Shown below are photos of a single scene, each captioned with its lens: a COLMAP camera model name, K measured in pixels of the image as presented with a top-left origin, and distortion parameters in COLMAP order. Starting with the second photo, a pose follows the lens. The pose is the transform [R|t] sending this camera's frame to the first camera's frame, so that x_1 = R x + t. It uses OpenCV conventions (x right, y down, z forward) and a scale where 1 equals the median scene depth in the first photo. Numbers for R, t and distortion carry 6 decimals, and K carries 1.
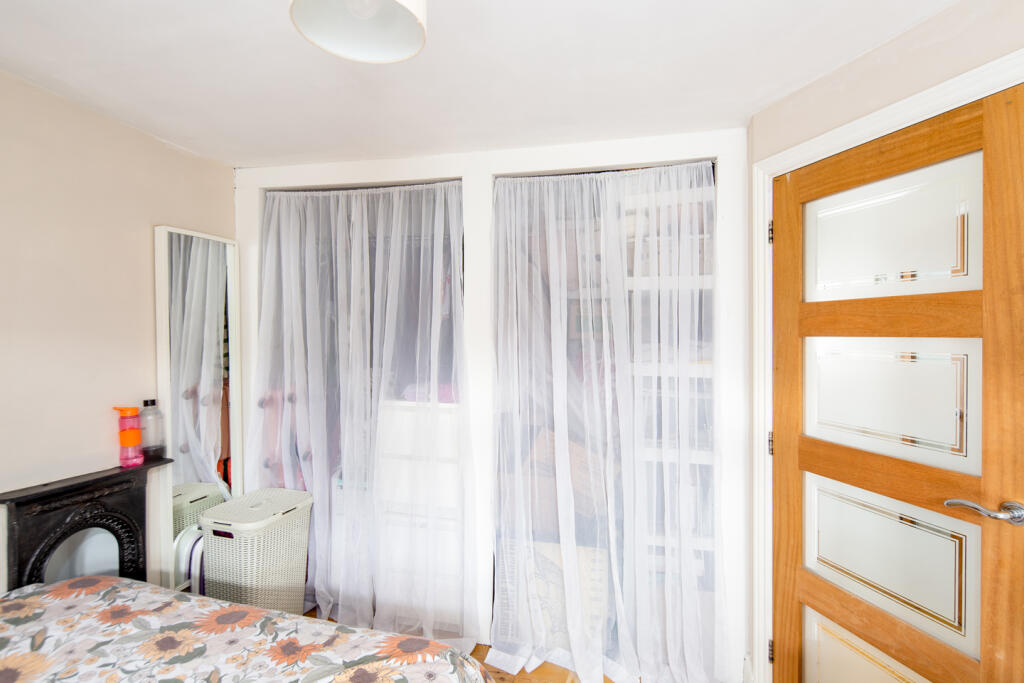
lens RADIAL K [[494.2, 0, 518.2], [0, 494.2, 338.2], [0, 0, 1]] dist [-0.016139, -0.001581]
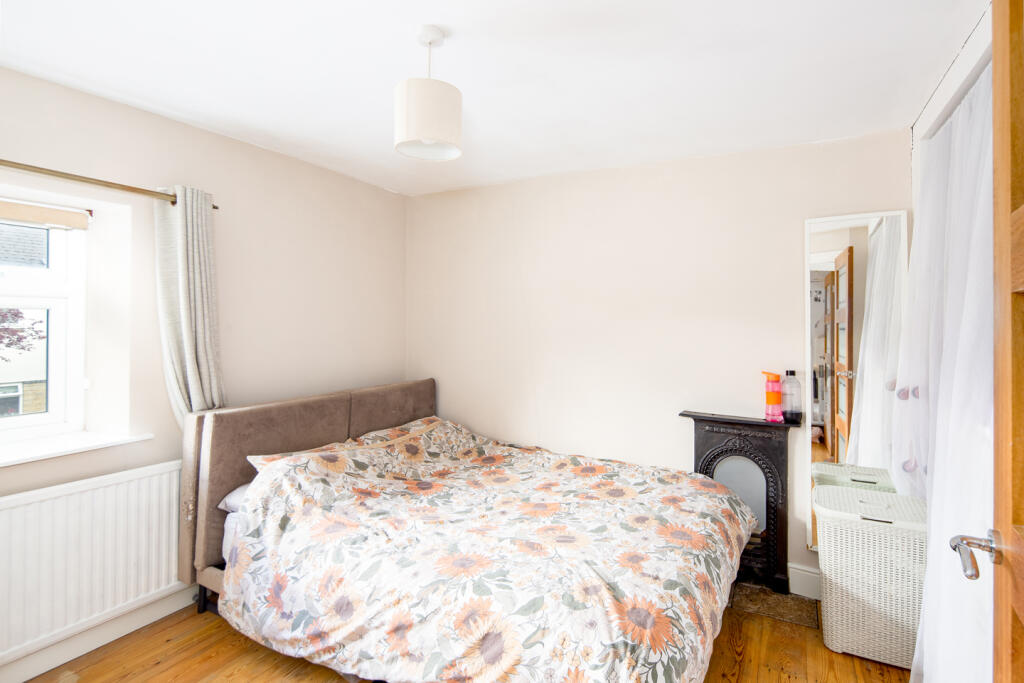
lens RADIAL K [[494.2, 0, 522.5], [0, 494.2, 330.3], [0, 0, 1]] dist [-0.016139, -0.001581]
pose [[-0.296739, 0.008412, -0.954921, 0.711961], [-0.005116, 0.999933, 0.010398, 0.027368], [0.954945, 0.007971, -0.296677, 0.937690]]
